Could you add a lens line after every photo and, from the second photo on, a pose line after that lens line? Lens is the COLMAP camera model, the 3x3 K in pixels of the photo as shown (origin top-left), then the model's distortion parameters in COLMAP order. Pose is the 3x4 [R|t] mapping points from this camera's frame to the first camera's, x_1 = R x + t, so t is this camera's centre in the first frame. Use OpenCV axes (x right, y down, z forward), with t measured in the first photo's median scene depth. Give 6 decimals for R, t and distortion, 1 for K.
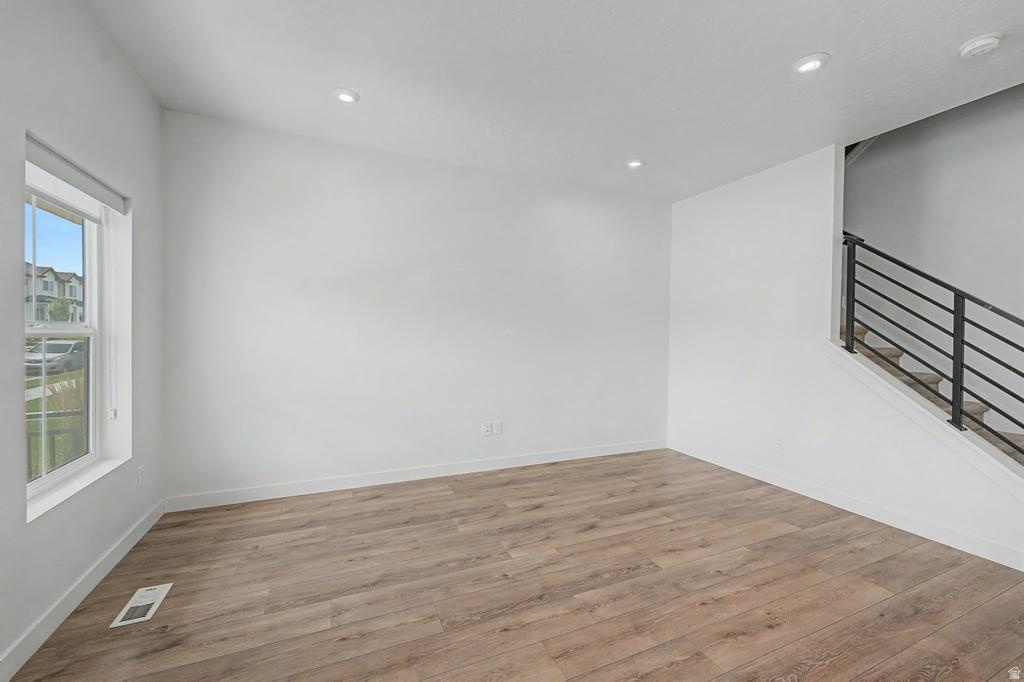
lens RADIAL K [[406.2, 0, 511.2], [0, 406.2, 341.7], [0, 0, 1]] dist [-0.002083, -0.000605]
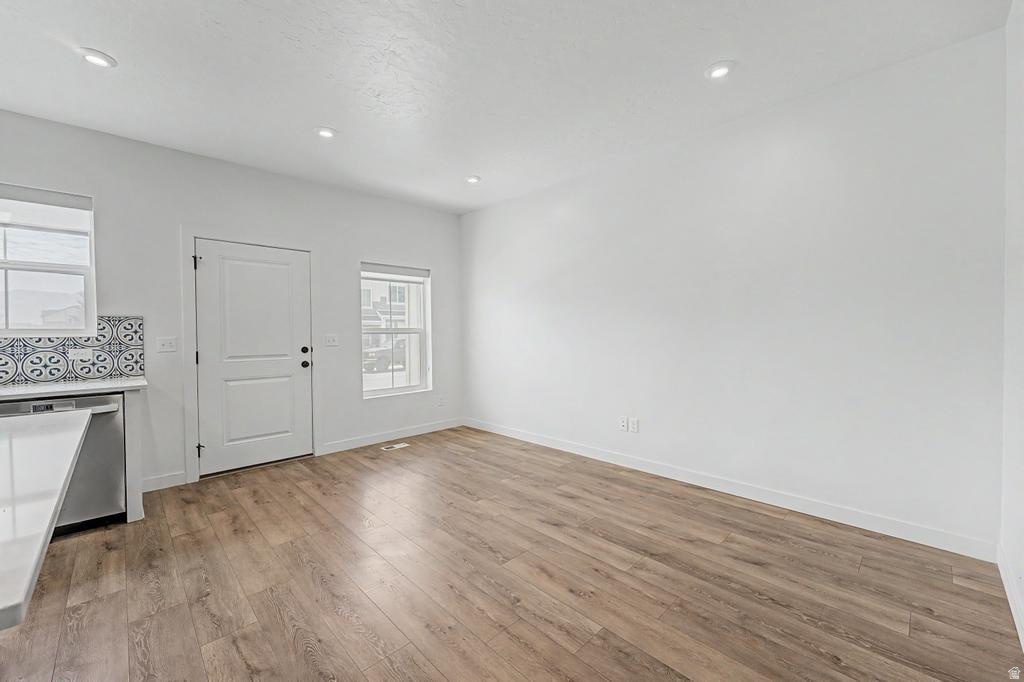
lens RADIAL K [[406.2, 0, 512.2], [0, 406.2, 338.3], [0, 0, 1]] dist [-0.002083, -0.000605]
pose [[0.351573, -0.000428, -0.936160, 0.959423], [-0.001421, 0.999998, -0.000991, 0.011839], [0.936159, 0.001679, 0.351572, 0.504353]]
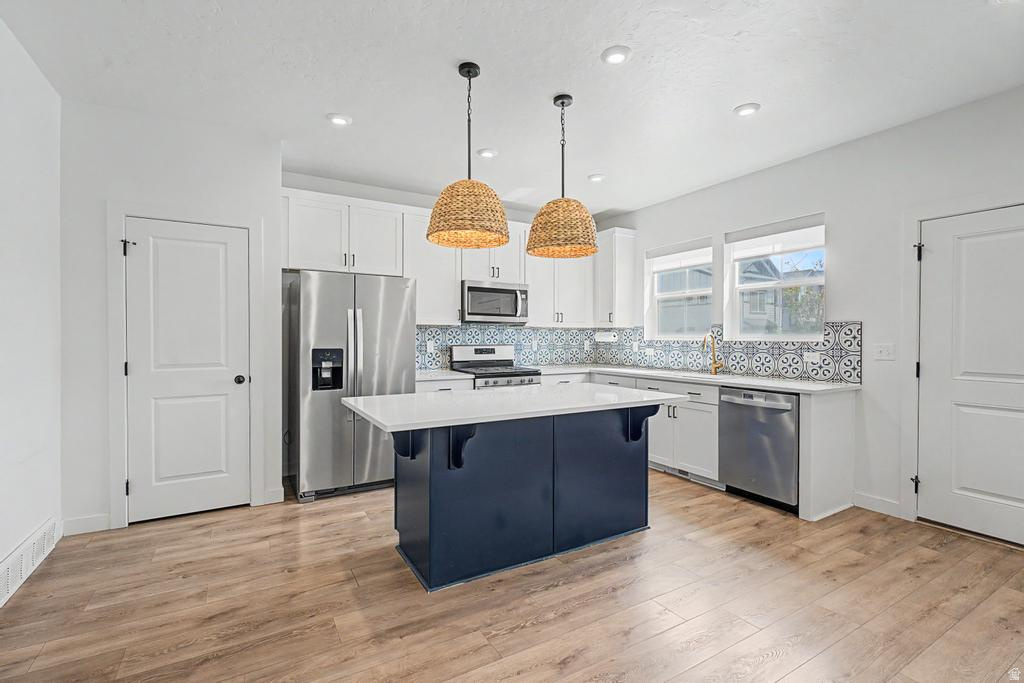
lens RADIAL K [[462.6, 0, 512.5], [0, 462.6, 336.5], [0, 0, 1]] dist [0.001879, -0.000401]
pose [[-0.992648, -0.017683, -0.119738, 0.625314], [-0.019166, 0.999753, 0.011238, -0.003360], [0.119510, 0.013450, -0.992742, 1.011780]]
